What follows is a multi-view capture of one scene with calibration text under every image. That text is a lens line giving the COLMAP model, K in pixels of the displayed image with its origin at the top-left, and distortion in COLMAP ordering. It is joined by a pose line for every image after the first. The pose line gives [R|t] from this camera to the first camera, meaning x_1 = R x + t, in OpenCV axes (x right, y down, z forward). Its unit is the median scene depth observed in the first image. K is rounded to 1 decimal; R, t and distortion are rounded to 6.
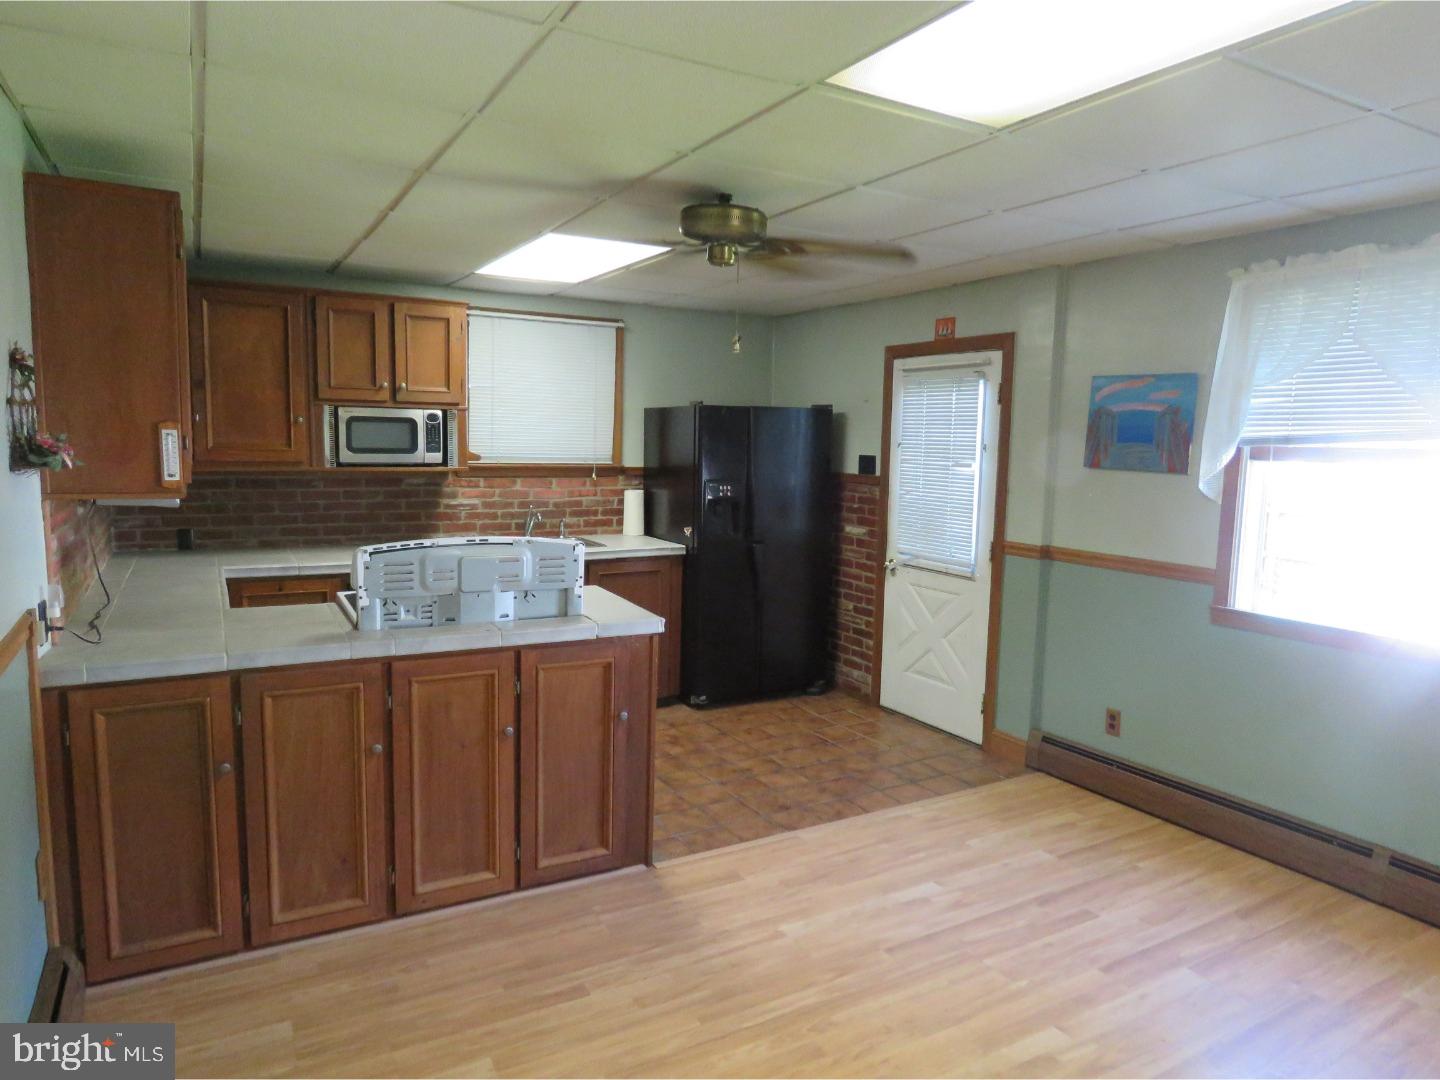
lens RADIAL K [[912.3, 0, 718.7], [0, 912.3, 542.1], [0, 0, 1]] dist [-0.007944, -0.003594]
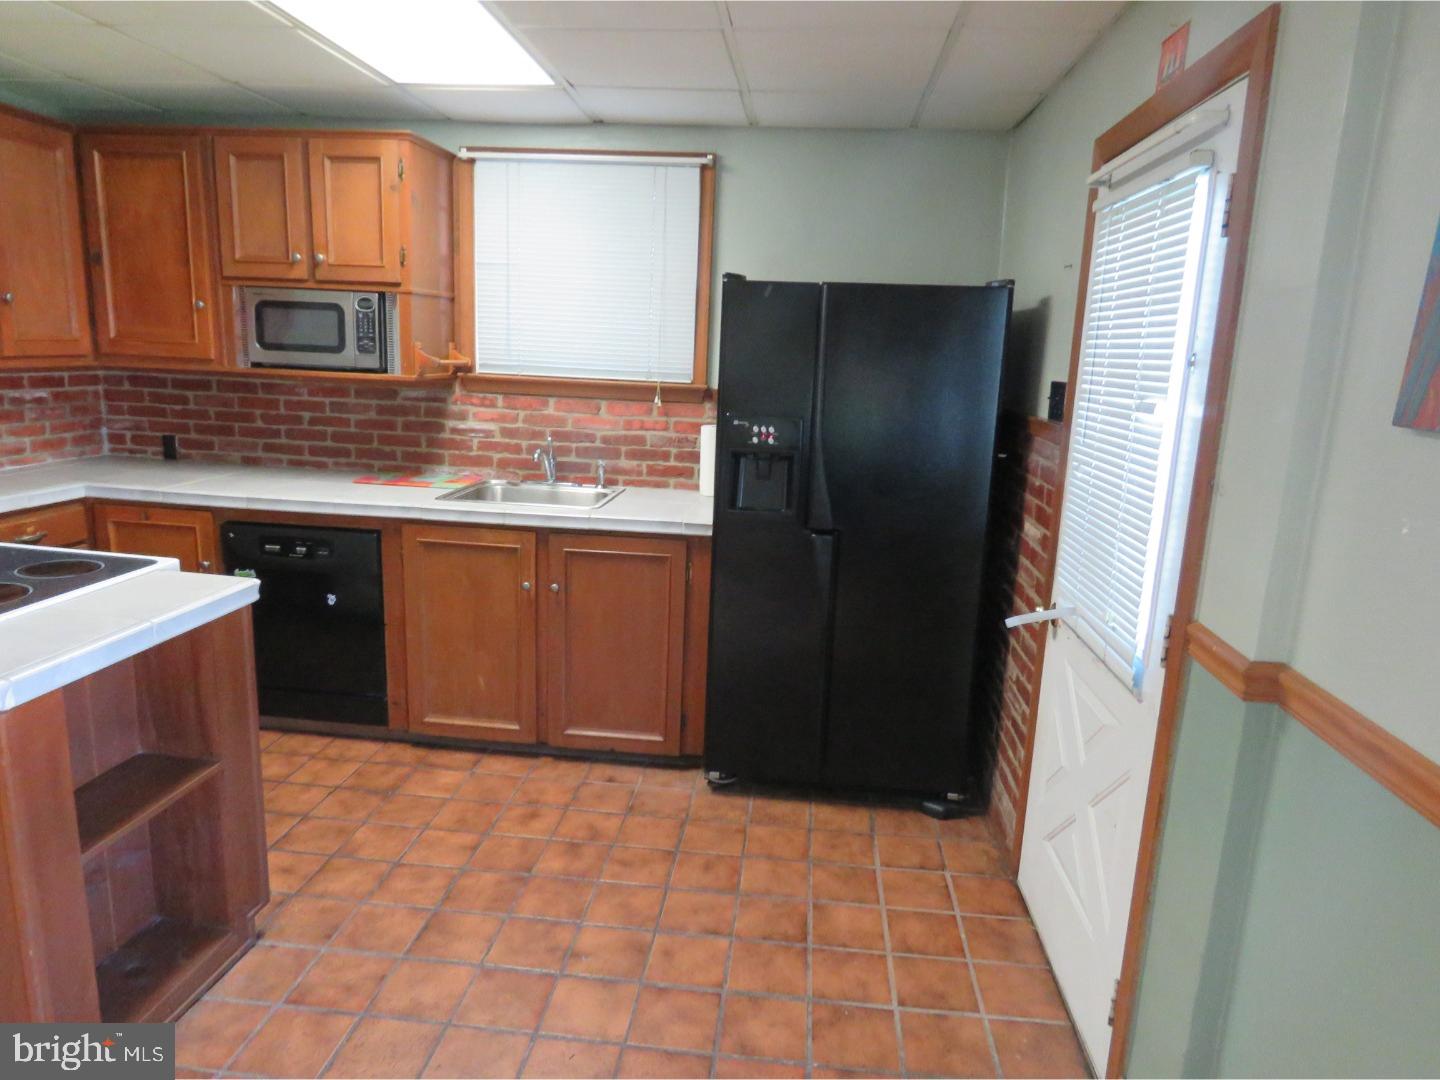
lens RADIAL K [[912.3, 0, 718.7], [0, 912.3, 542.1], [0, 0, 1]] dist [-0.007944, -0.003594]
pose [[0.819147, 0.133603, -0.557807, 0.317904], [-0.093562, 0.990592, 0.099865, -0.045561], [0.565902, -0.029615, 0.823941, 0.531130]]
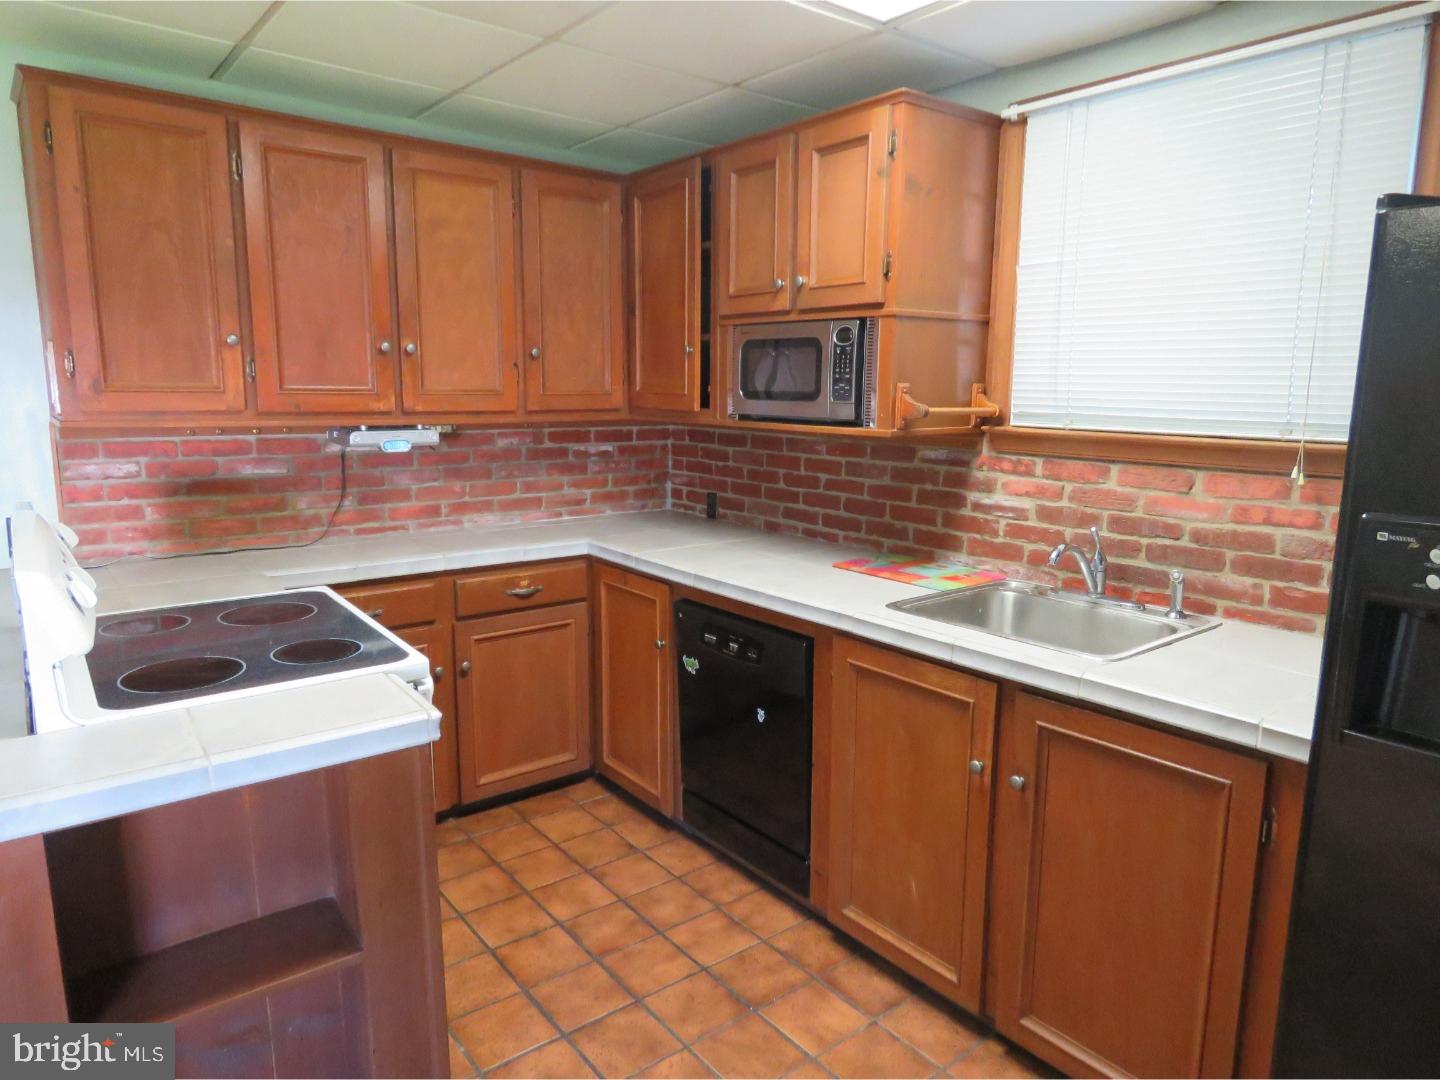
lens RADIAL K [[912.3, 0, 718.7], [0, 912.3, 542.1], [0, 0, 1]] dist [-0.007944, -0.003594]
pose [[0.160988, 0.149004, -0.975644, 0.205920], [-0.121468, 0.984014, 0.130239, -0.072627], [0.979453, 0.097542, 0.176513, 0.796505]]
